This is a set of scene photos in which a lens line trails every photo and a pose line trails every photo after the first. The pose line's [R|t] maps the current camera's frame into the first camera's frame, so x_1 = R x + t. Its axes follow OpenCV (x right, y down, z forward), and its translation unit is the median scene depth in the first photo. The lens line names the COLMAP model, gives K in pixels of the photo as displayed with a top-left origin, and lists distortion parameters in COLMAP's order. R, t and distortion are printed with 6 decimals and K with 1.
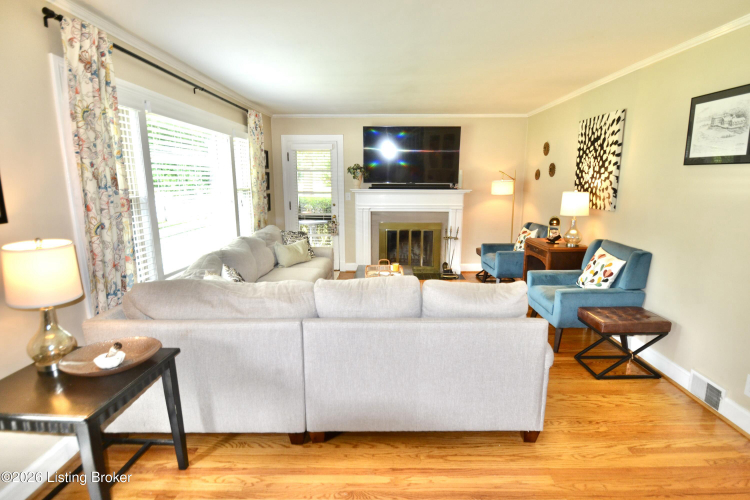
lens RADIAL K [[383.0, 0, 376.6], [0, 383.0, 249.9], [0, 0, 1]] dist [-0.023896, -0.000455]
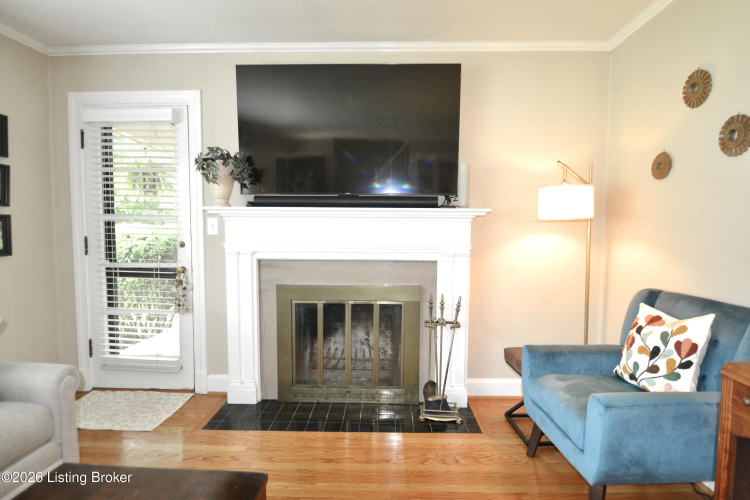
lens RADIAL K [[383.0, 0, 374.5], [0, 383.0, 252.4], [0, 0, 1]] dist [-0.023896, -0.000455]
pose [[0.999986, 0.003431, -0.004068, 0.120372], [-0.003894, 0.992769, -0.119980, -0.056996], [0.003627, 0.119994, 0.992768, 0.574868]]
